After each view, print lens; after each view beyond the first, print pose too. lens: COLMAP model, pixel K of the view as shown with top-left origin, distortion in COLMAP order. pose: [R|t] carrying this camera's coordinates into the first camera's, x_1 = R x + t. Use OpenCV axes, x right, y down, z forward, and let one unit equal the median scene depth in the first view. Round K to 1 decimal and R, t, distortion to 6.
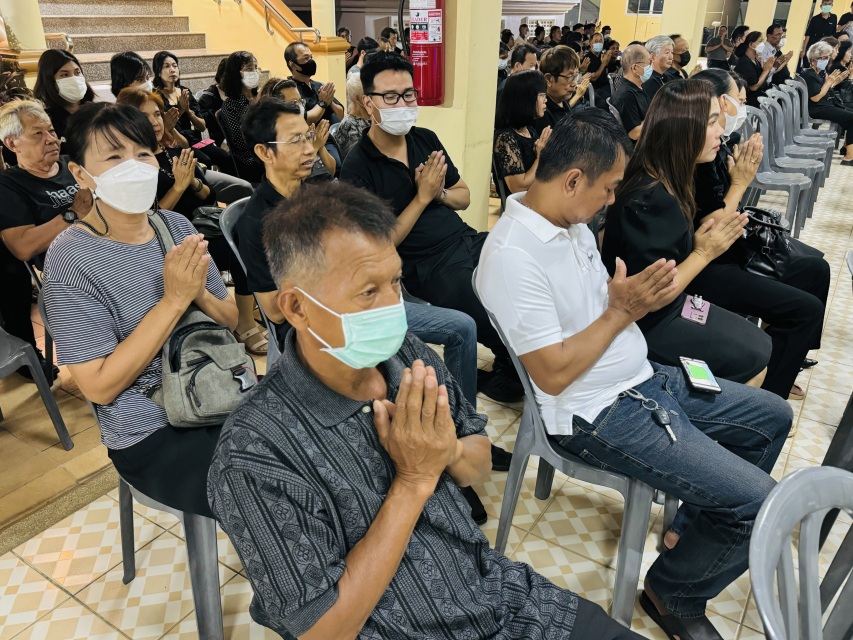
lens RADIAL K [[711.8, 0, 426.3], [0, 711.8, 317.7], [0, 0, 1]] dist [0.018322, 0.007561]
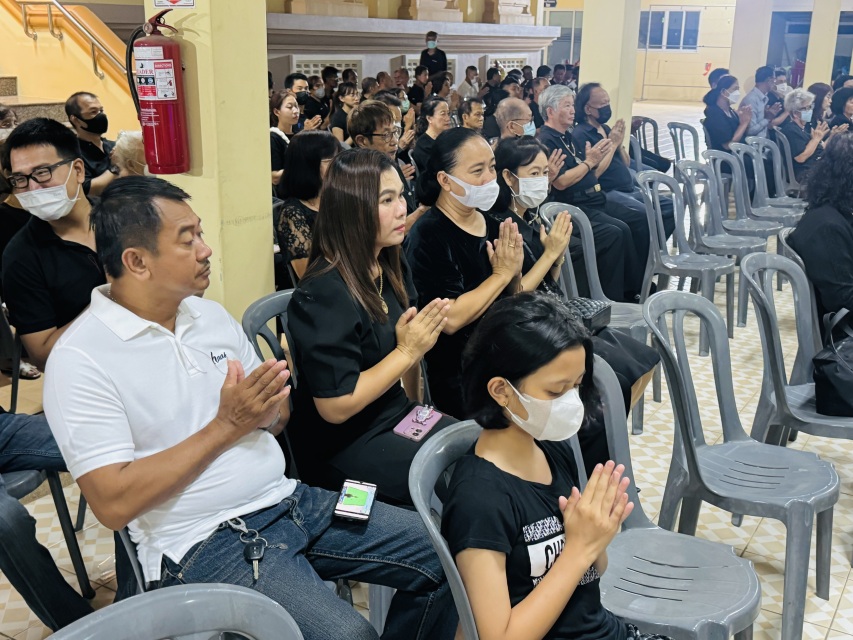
lens RADIAL K [[969.9, 0, 426.4], [0, 969.9, 317.8], [0, 0, 1]] dist [0.079414, 0.000000]
pose [[0.998707, -0.011744, 0.049455, 0.389516], [0.018263, 0.990880, -0.133507, 0.021727], [-0.047437, 0.134238, 0.989813, -0.124036]]
